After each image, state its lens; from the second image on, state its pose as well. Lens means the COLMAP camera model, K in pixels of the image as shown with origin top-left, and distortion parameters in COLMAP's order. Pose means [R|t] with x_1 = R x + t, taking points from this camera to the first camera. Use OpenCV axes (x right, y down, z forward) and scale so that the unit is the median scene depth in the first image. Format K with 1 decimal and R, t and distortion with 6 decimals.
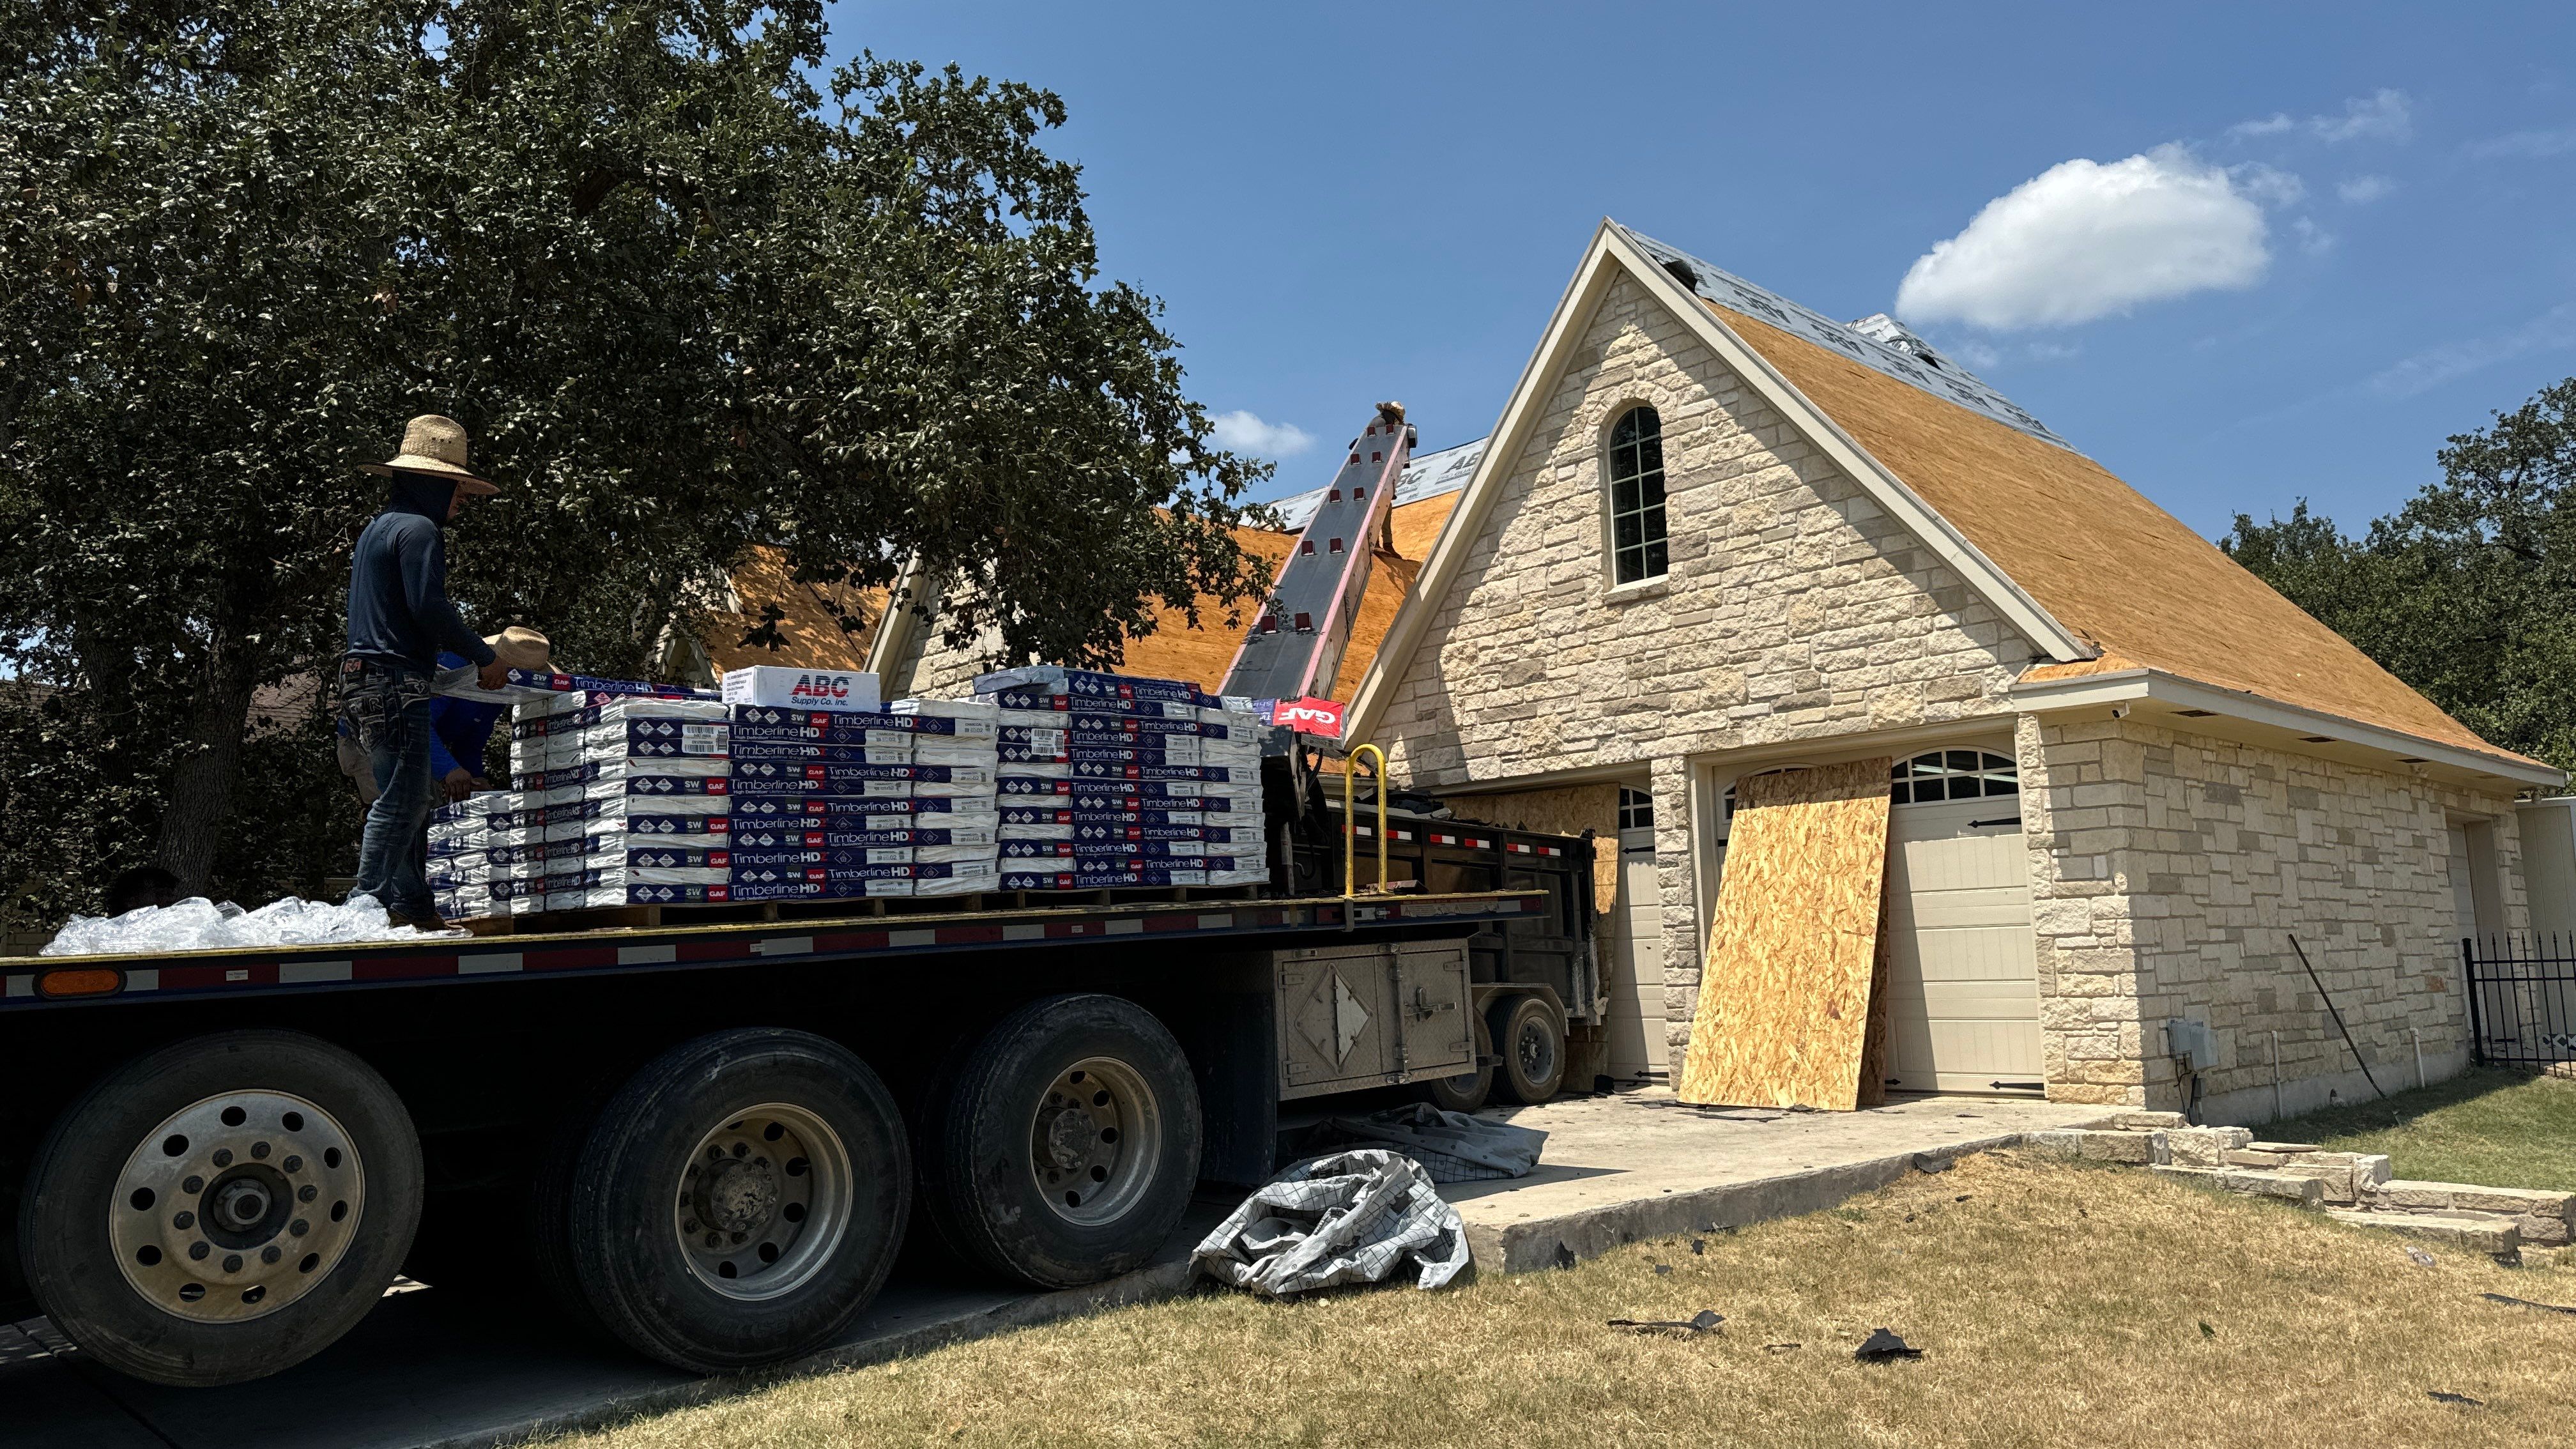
lens RADIAL K [[1746.0, 0, 1297.5], [0, 1746.0, 744.0], [0, 0, 1]] dist [0.024232, -0.040615]
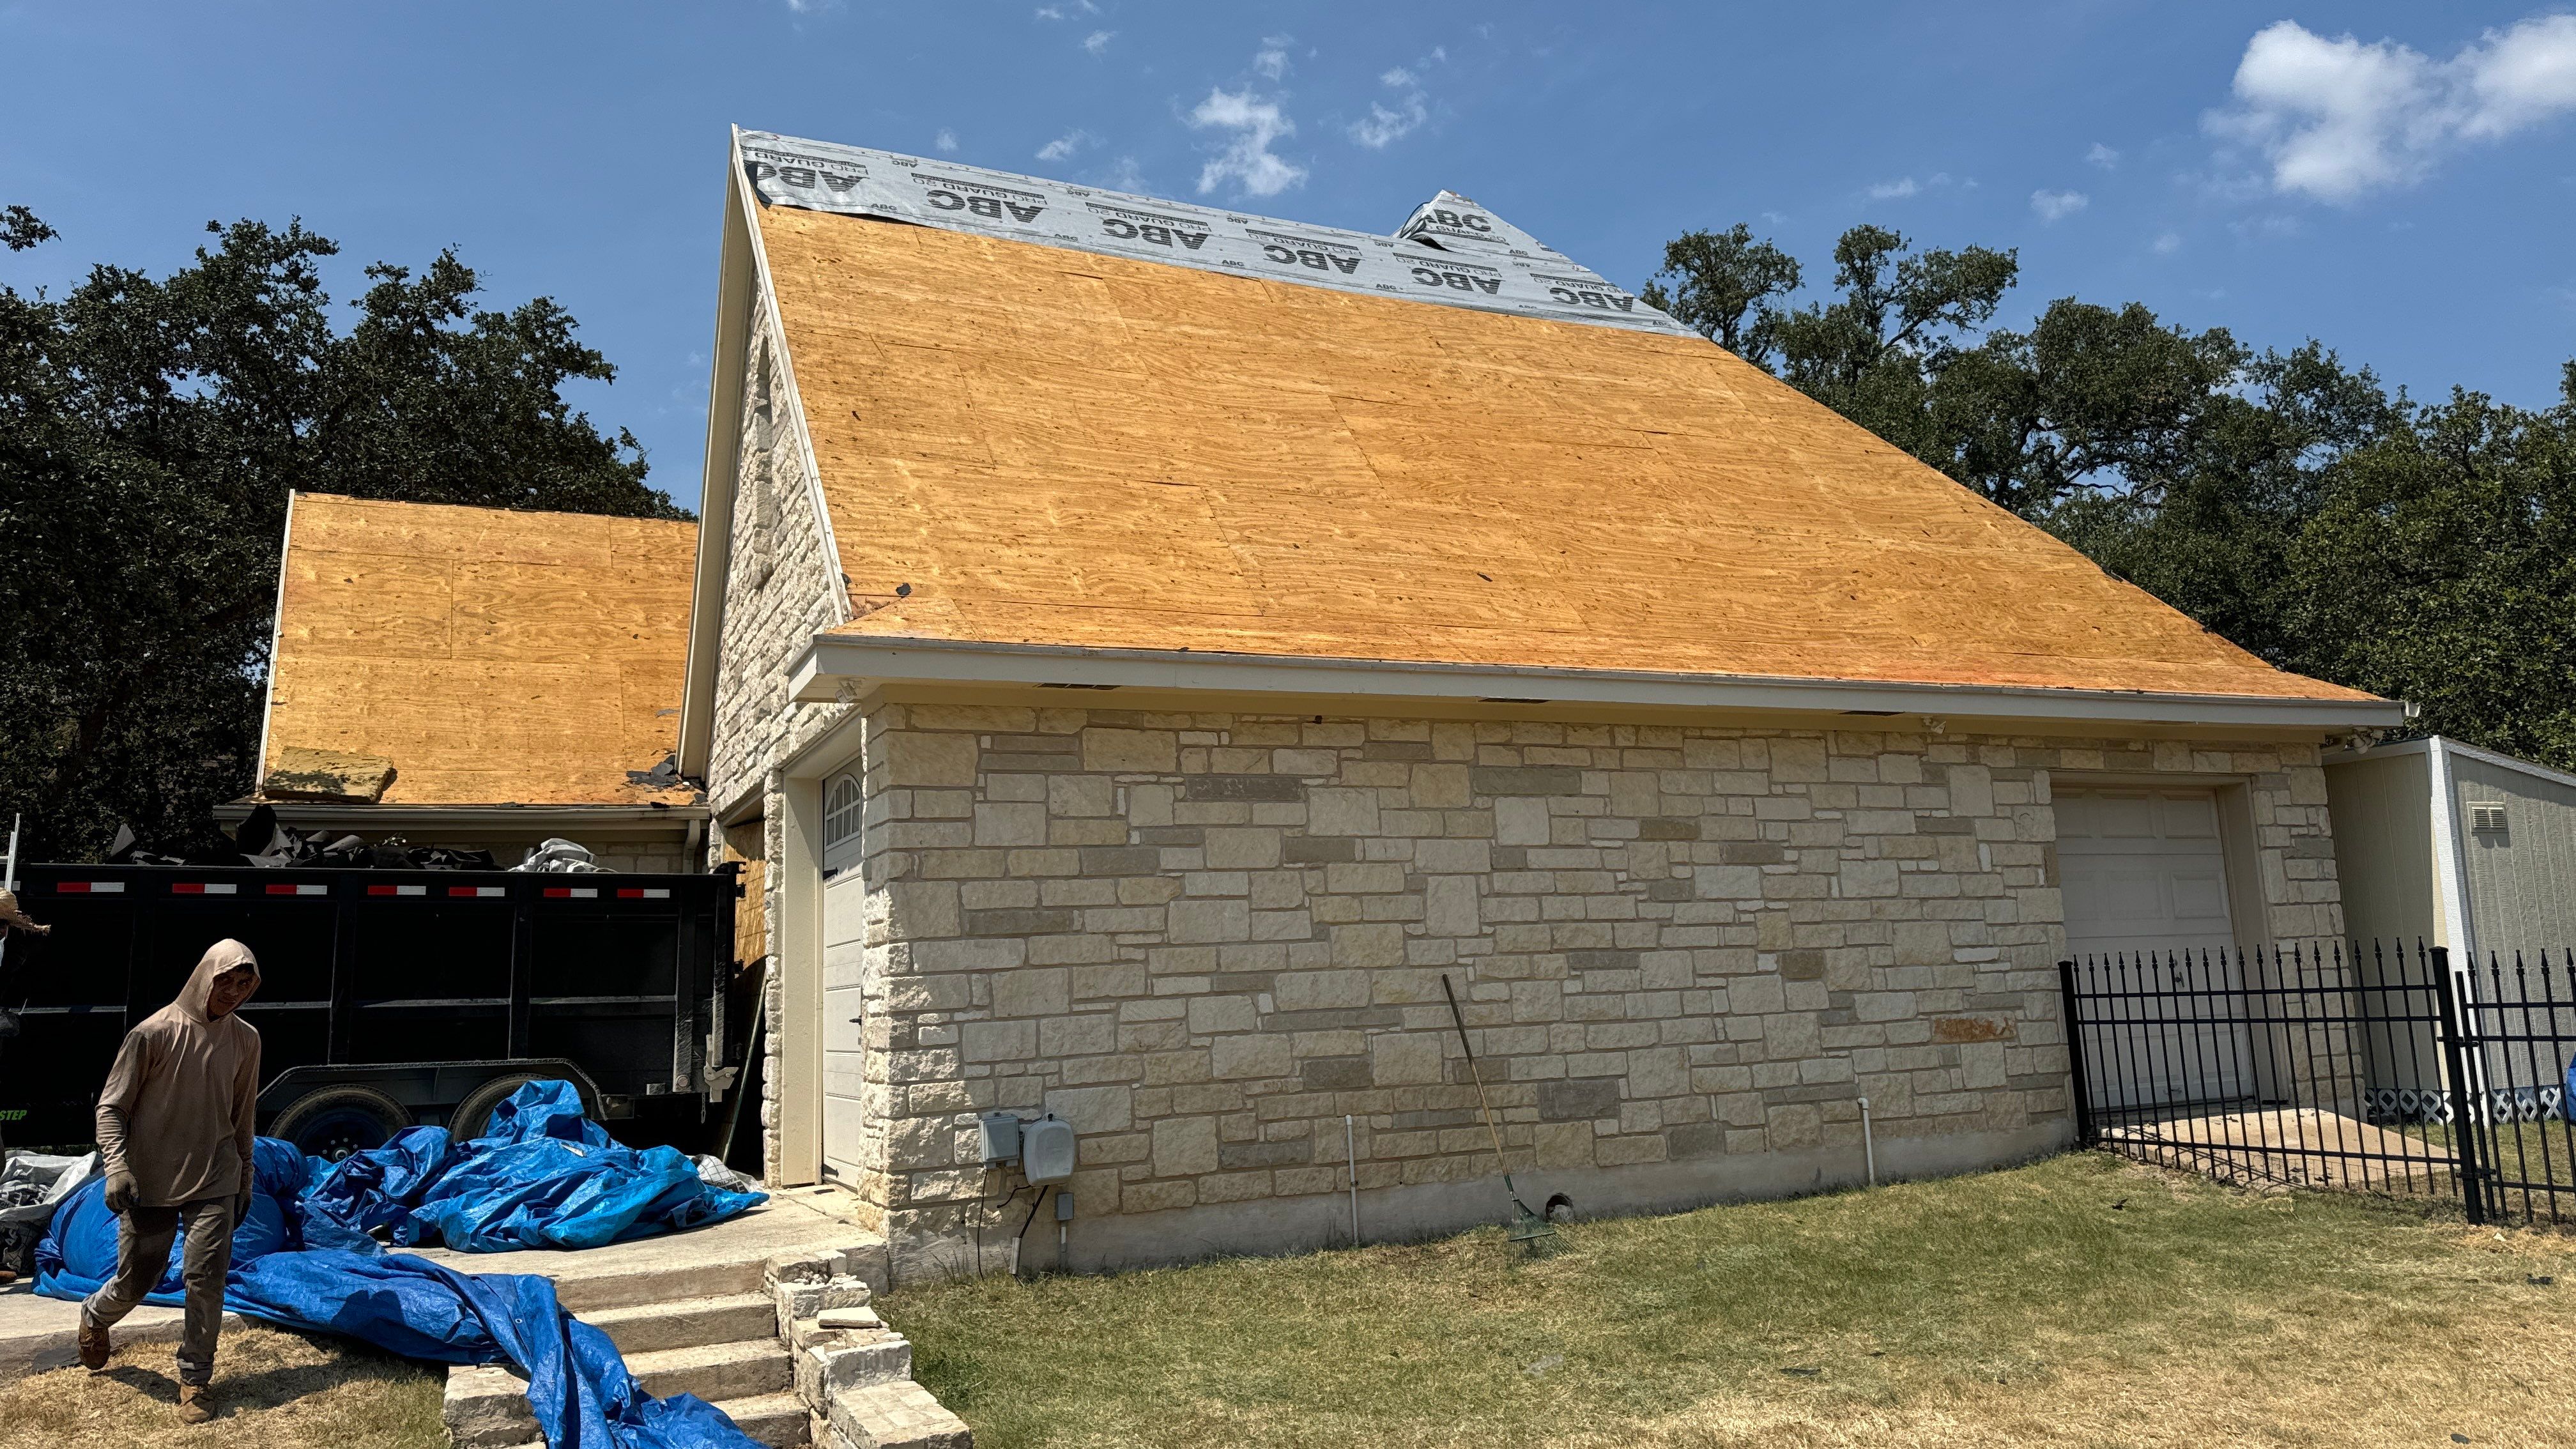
lens RADIAL K [[1746.0, 0, 1345.5], [0, 1746.0, 723.7], [0, 0, 1]] dist [0.024232, -0.040615]
pose [[0.956998, -0.061649, -0.283469, 0.689759], [0.057388, 0.998080, -0.023320, 0.019755], [0.284362, 0.006049, 0.958698, 0.292458]]
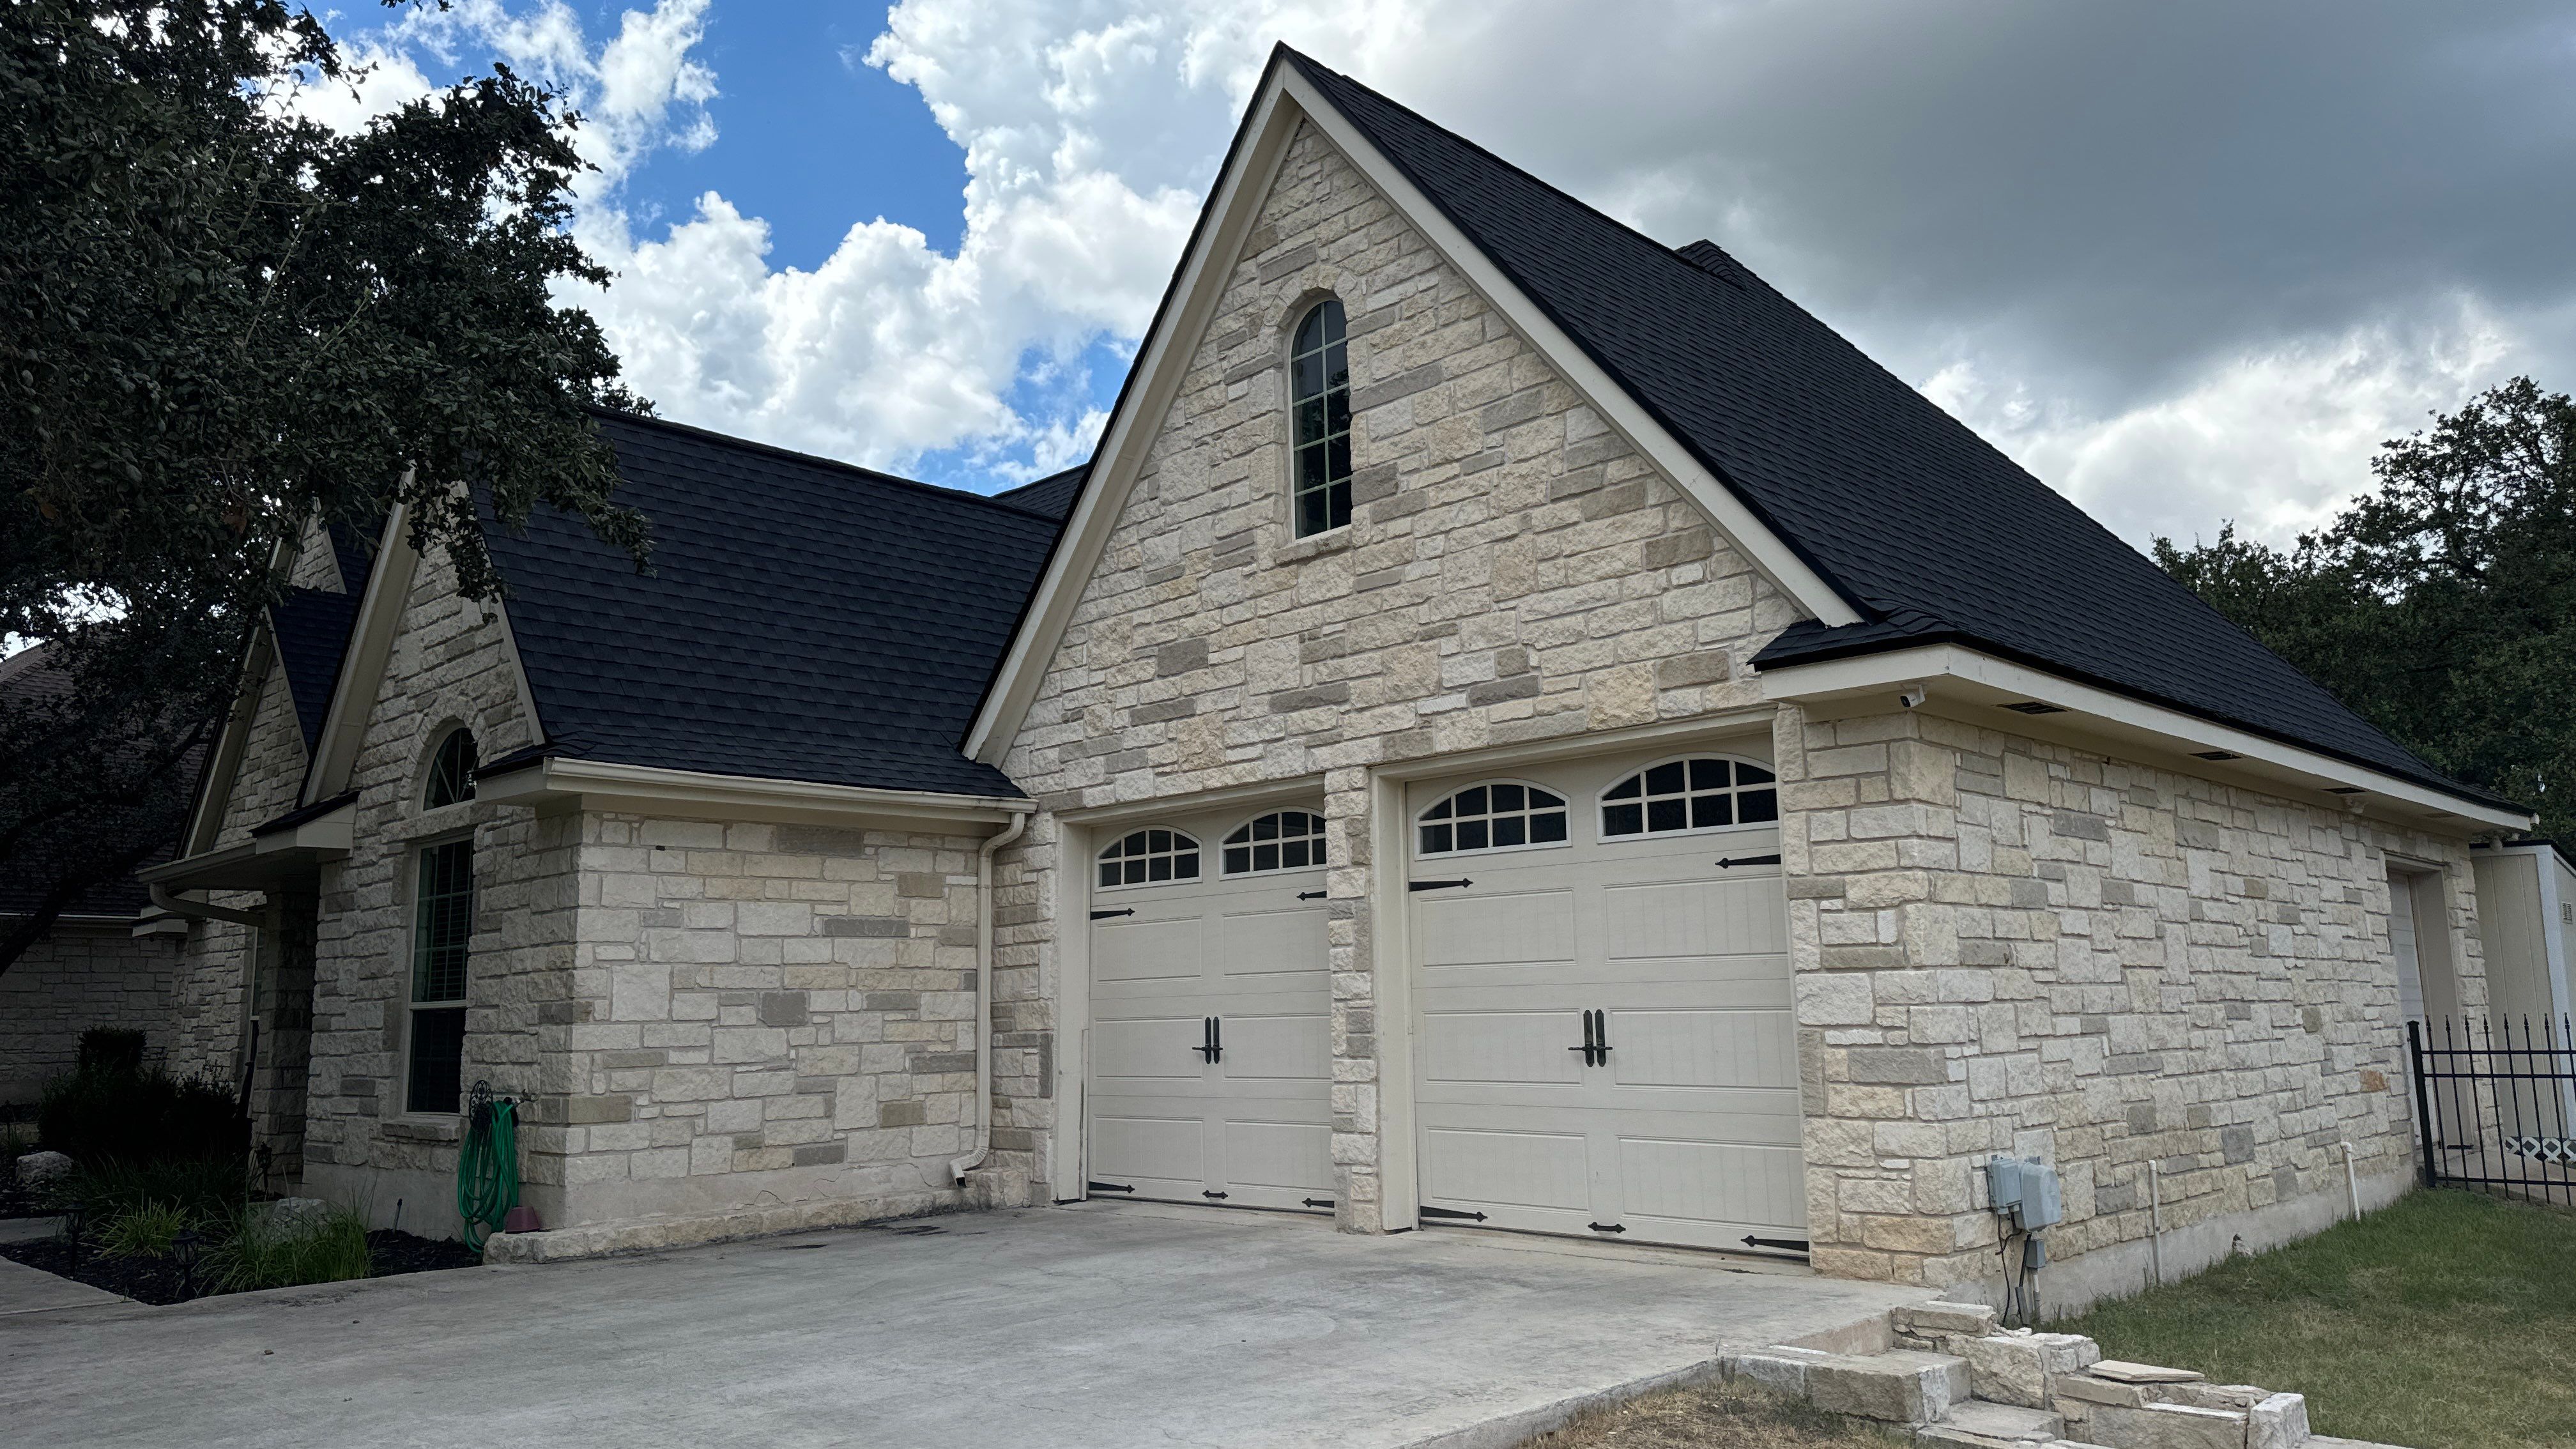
lens RADIAL K [[1746.0, 0, 1307.6], [0, 1746.0, 724.4], [0, 0, 1]] dist [0.024232, -0.040615]
pose [[0.999446, 0.014220, 0.030098, 0.170714], [-0.013156, 0.999292, -0.035257, 0.014722], [-0.030578, 0.034841, 0.998925, 0.262248]]
